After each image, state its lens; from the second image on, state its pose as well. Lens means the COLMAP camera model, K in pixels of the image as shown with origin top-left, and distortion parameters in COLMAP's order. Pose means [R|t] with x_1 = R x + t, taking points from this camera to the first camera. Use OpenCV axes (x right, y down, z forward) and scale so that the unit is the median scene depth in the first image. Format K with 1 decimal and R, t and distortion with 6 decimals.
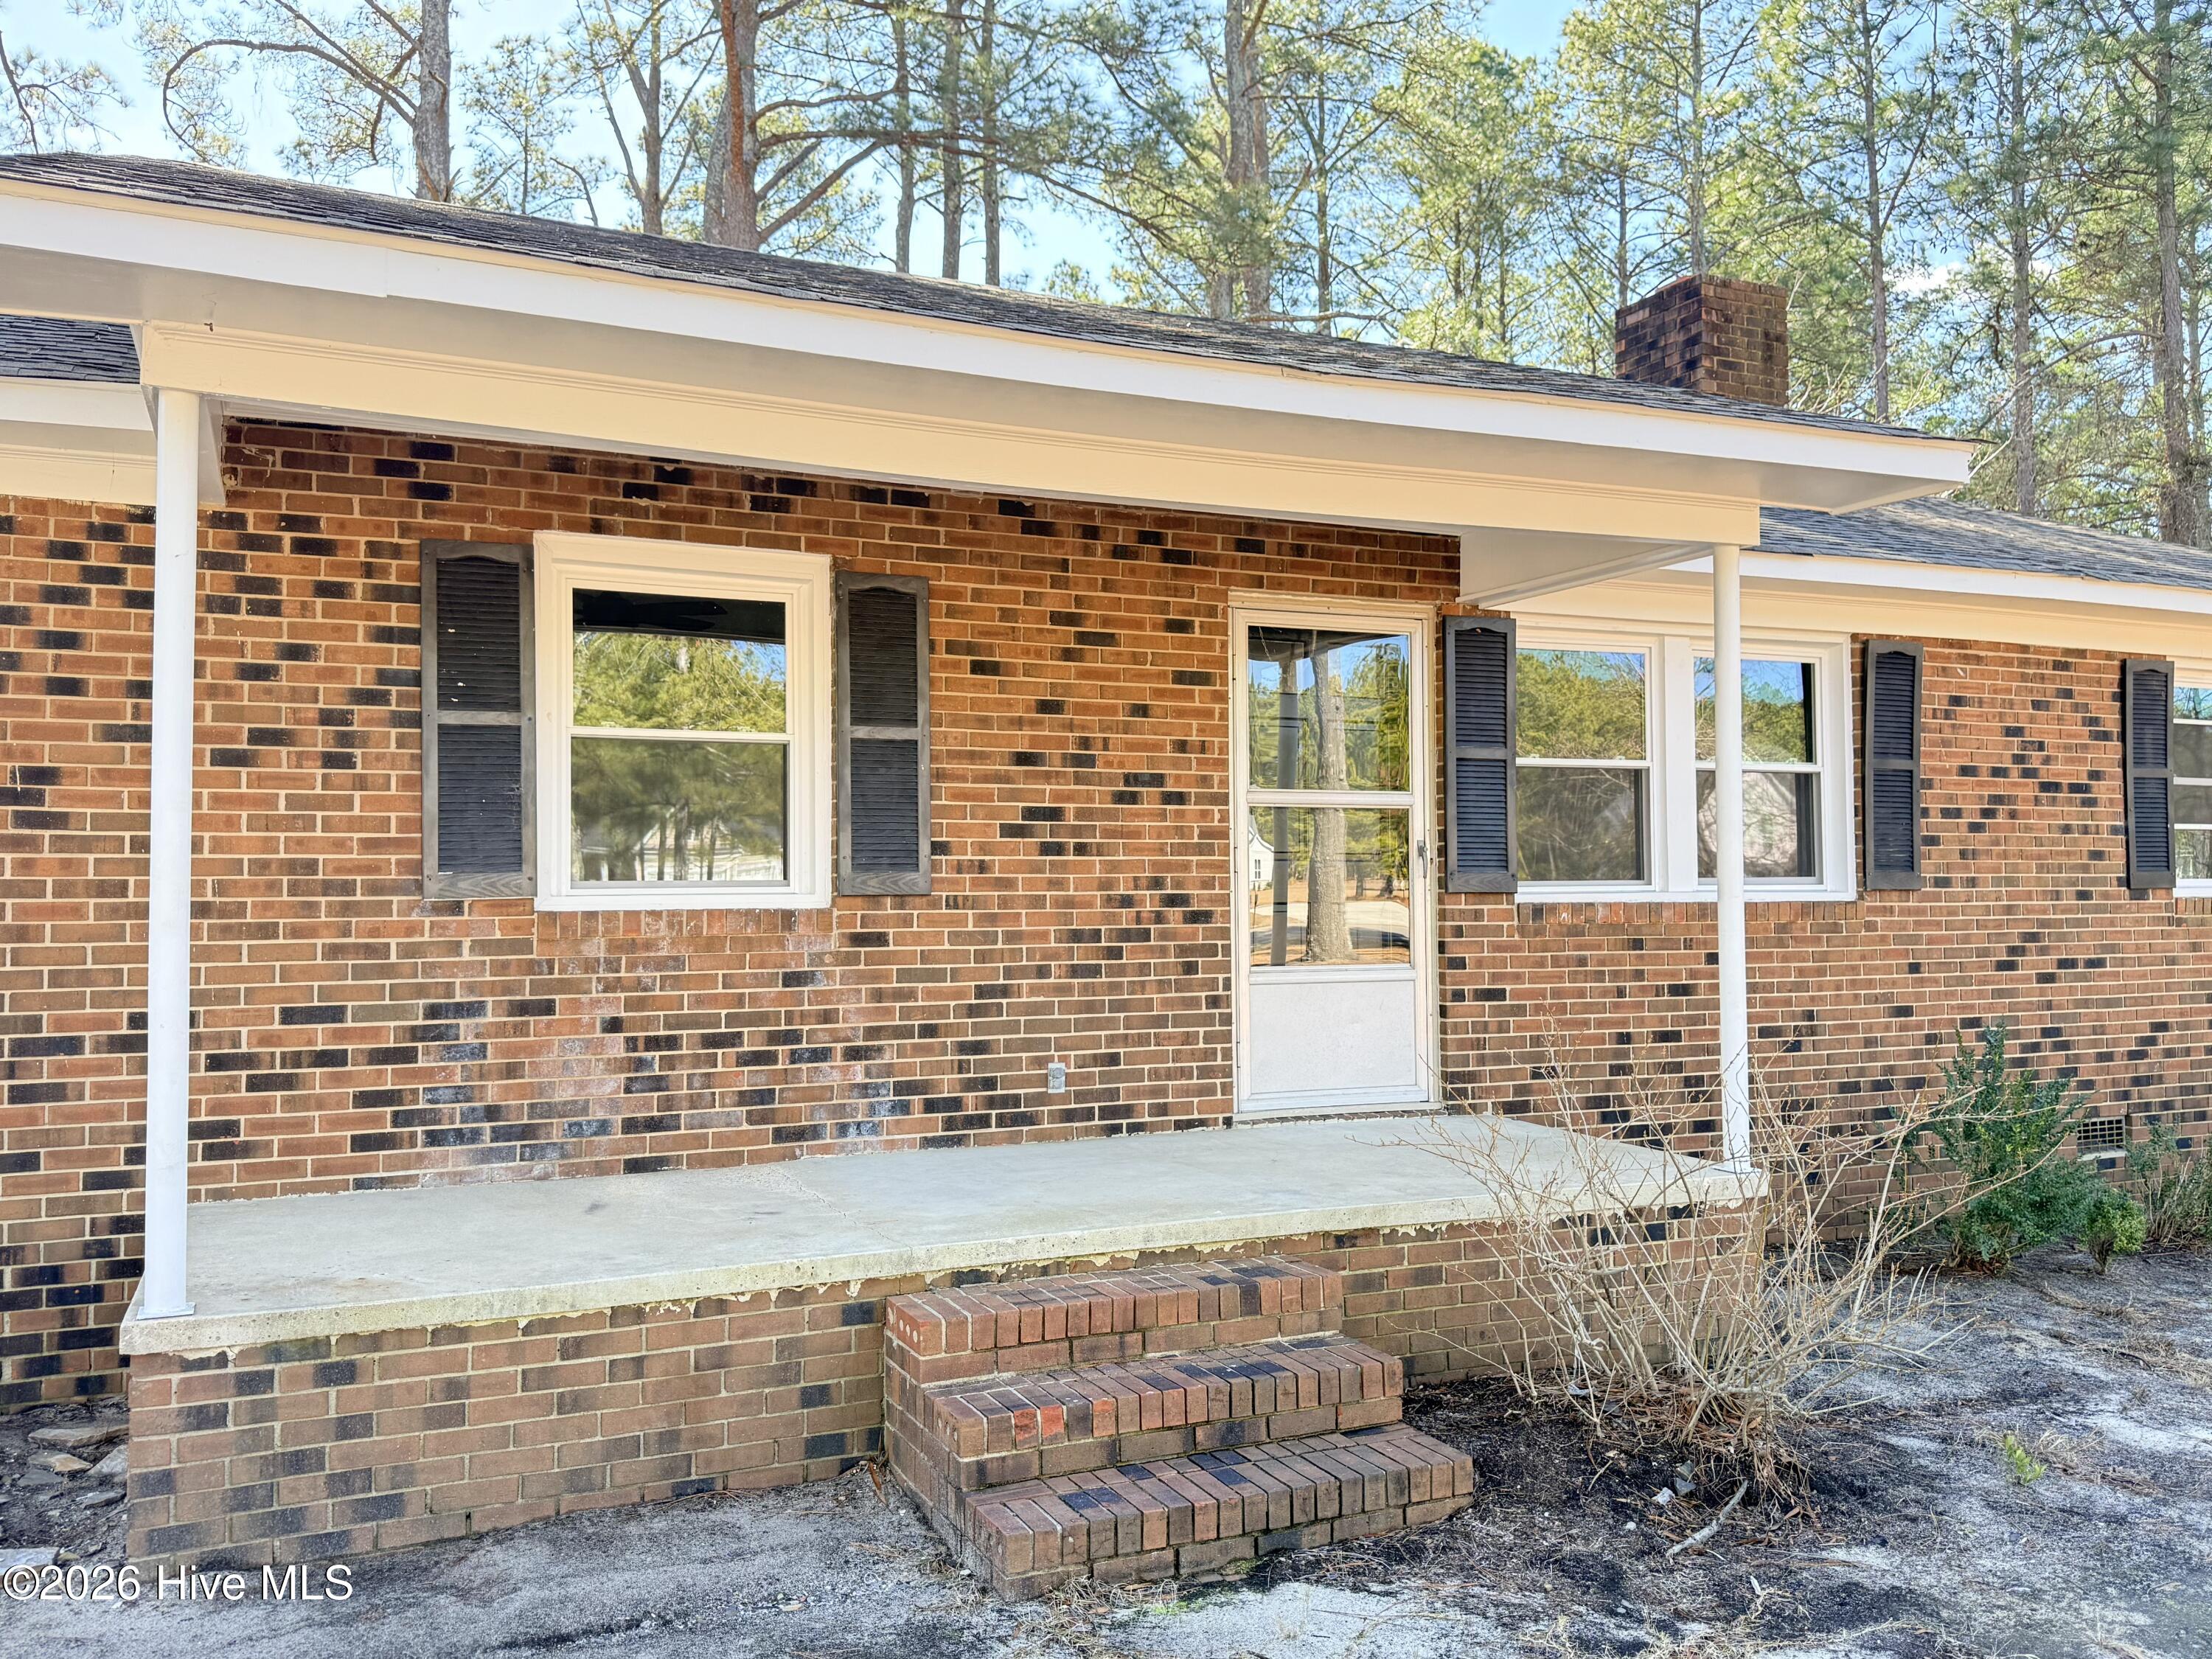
lens RADIAL K [[1769.7, 0, 1095.4], [0, 1769.7, 832.5], [0, 0, 1]] dist [0.085215, -0.124331]
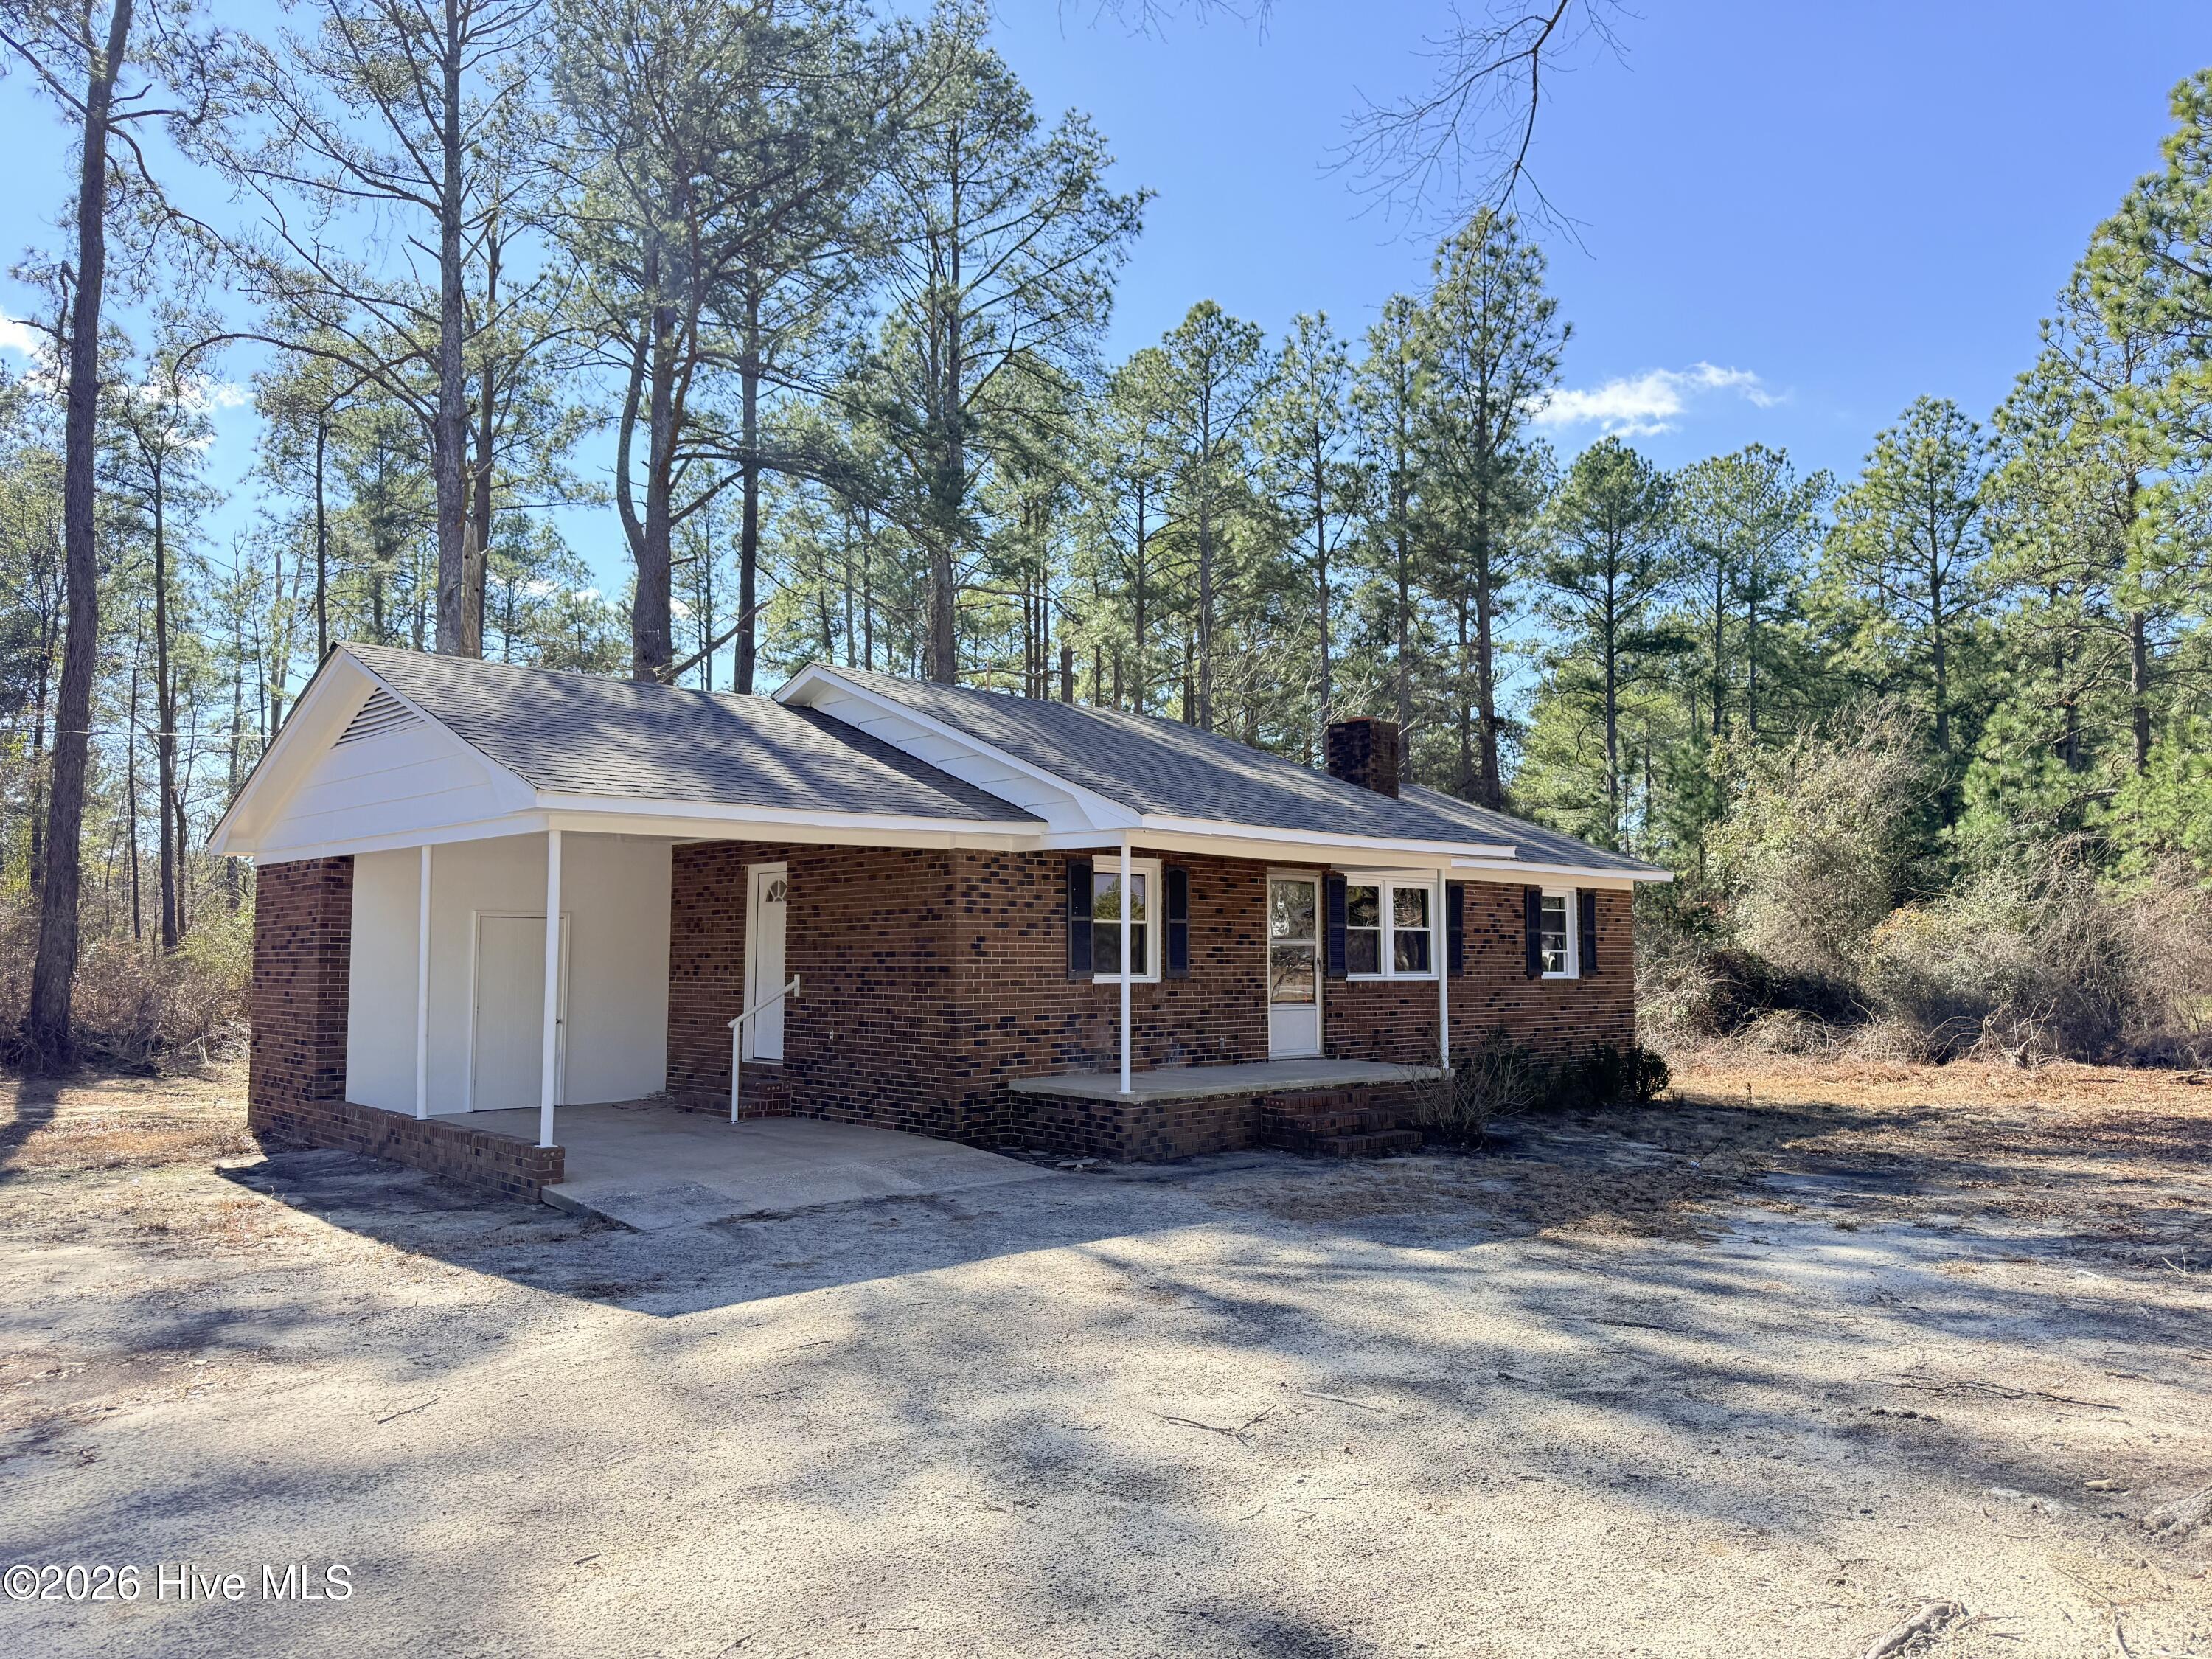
lens RADIAL K [[1526.9, 0, 1078.0], [0, 1526.9, 789.8], [0, 0, 1]] dist [0.050708, -0.000356]
pose [[0.951432, 0.042799, 0.304871, -1.159879], [-0.019371, 0.996650, -0.079461, -0.077130], [-0.307250, 0.069696, 0.949073, -1.472247]]
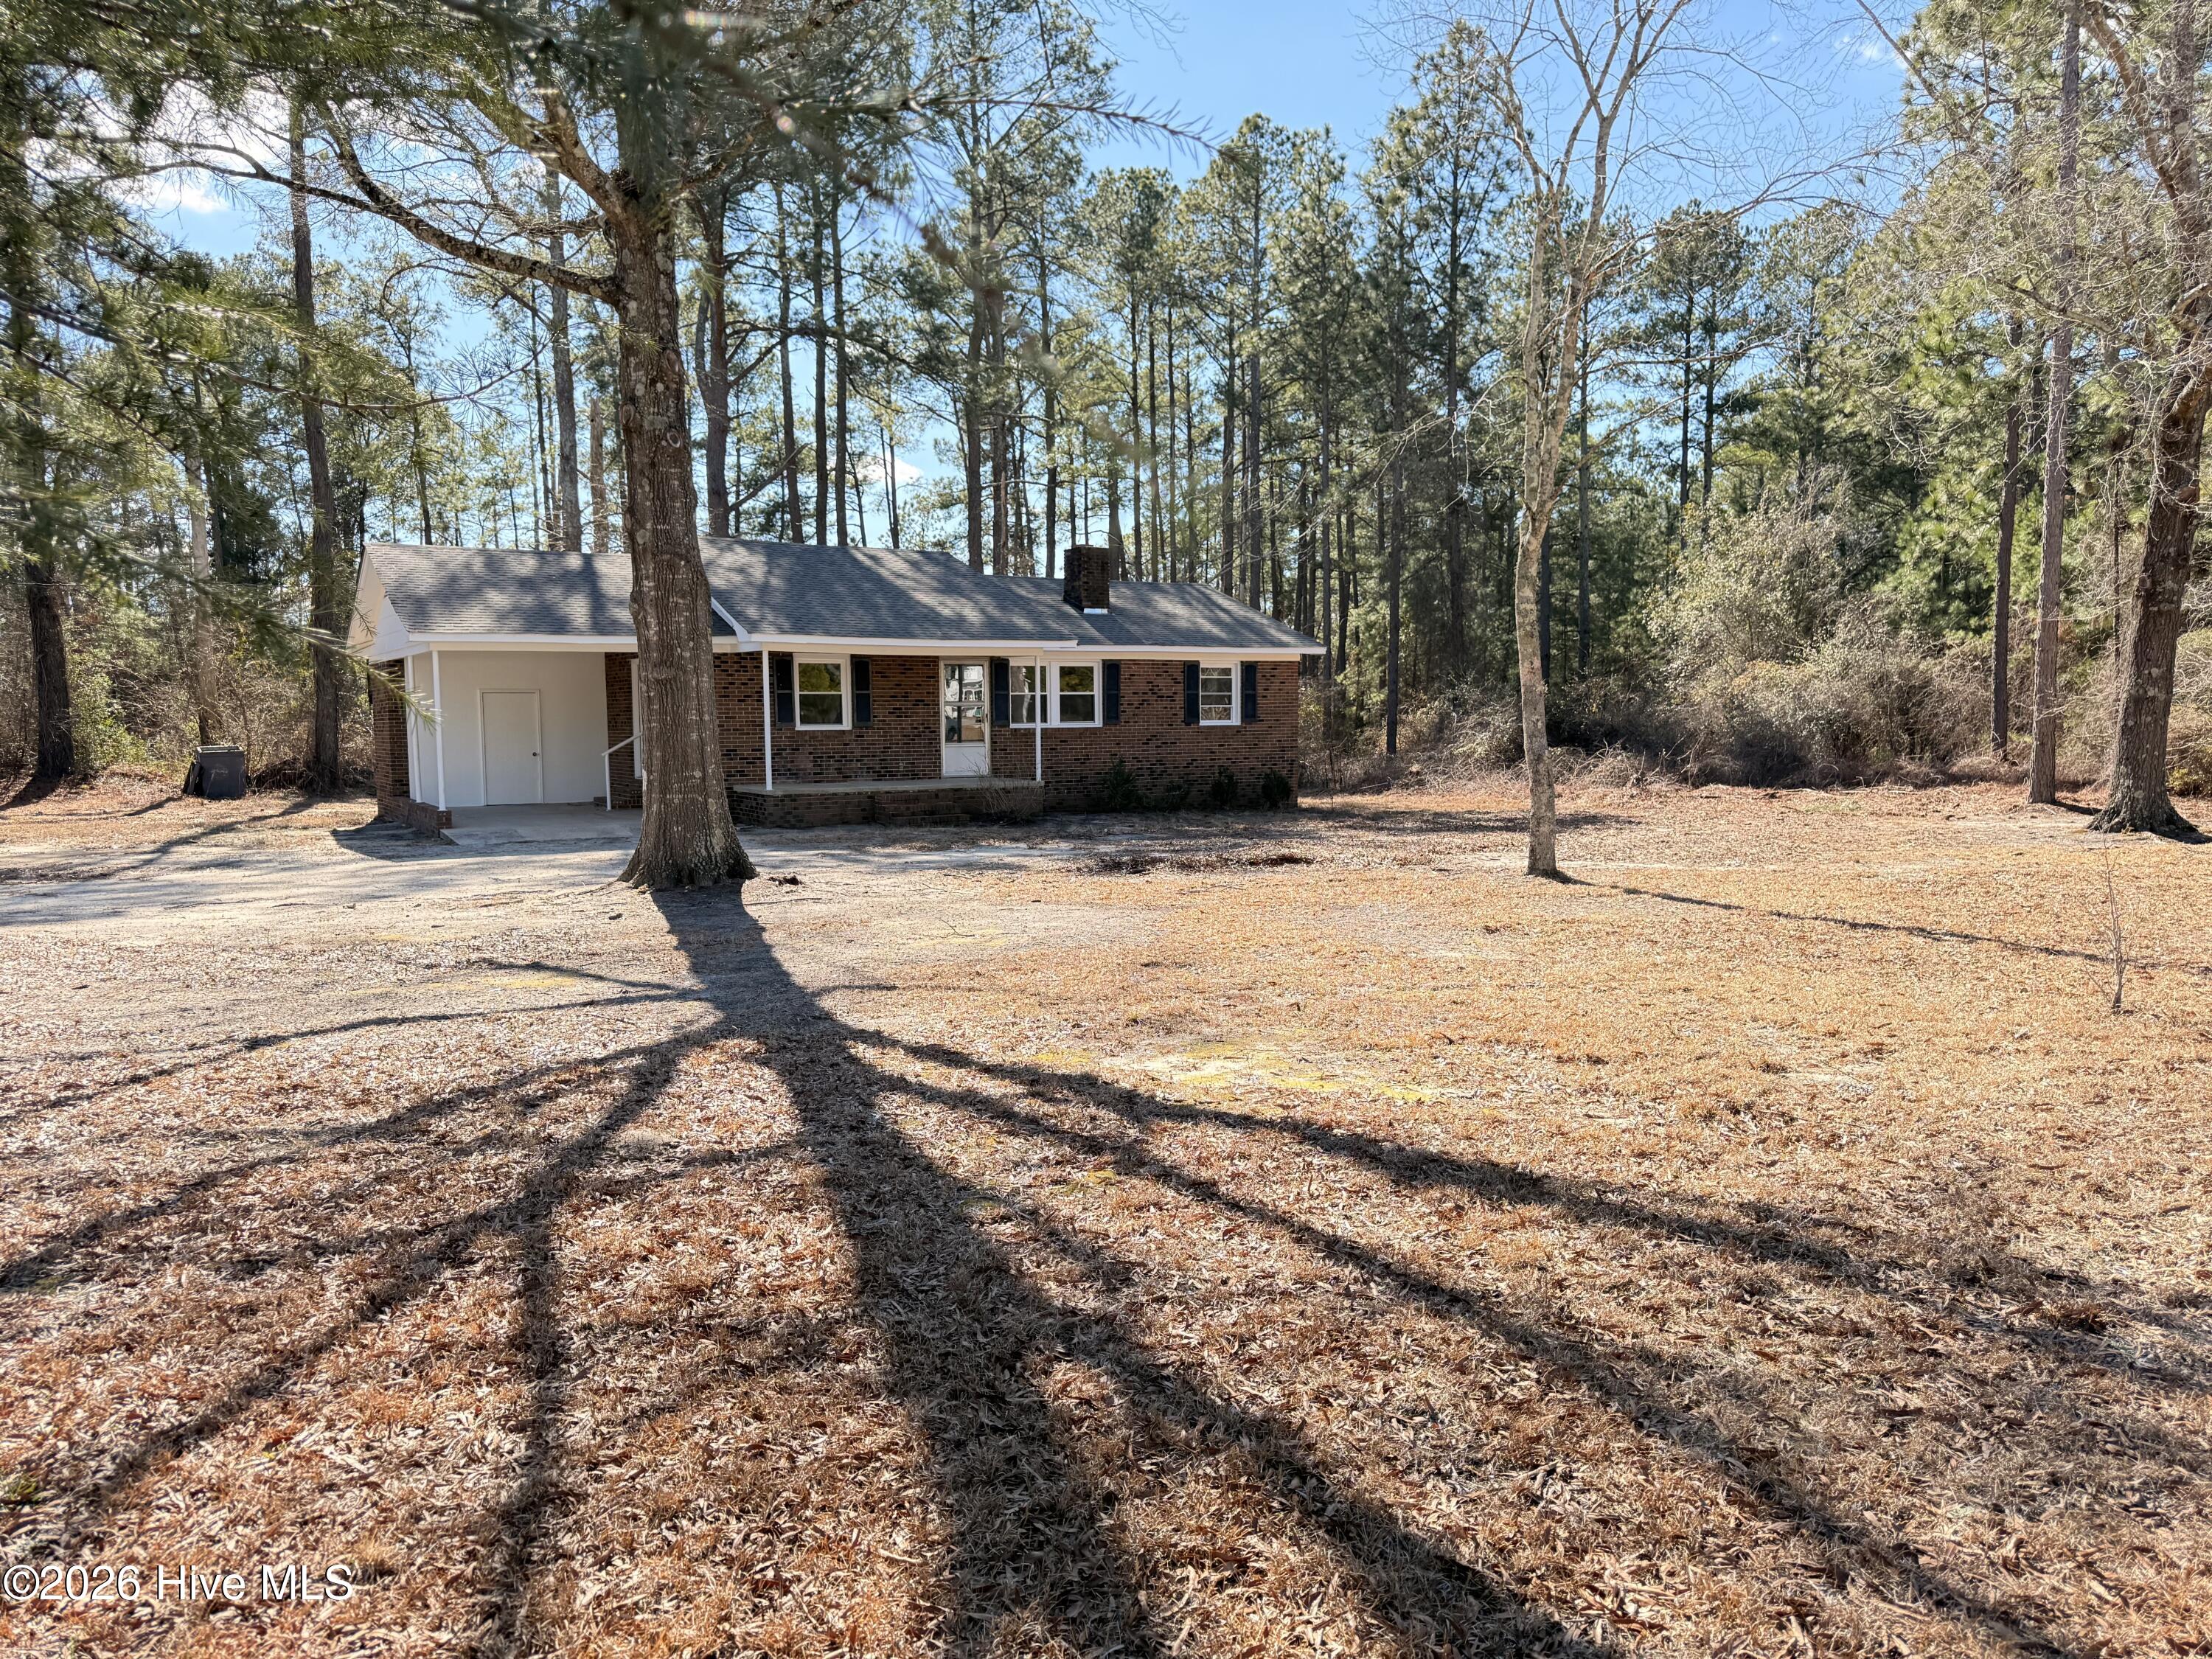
lens RADIAL K [[1544.5, 0, 1107.6], [0, 1544.5, 828.9], [0, 0, 1]] dist [0.054377, -0.067016]
pose [[0.990317, -0.020254, 0.137342, -0.058732], [0.006766, 0.995166, 0.097971, -0.108833], [-0.138663, -0.096093, 0.985667, -3.591113]]
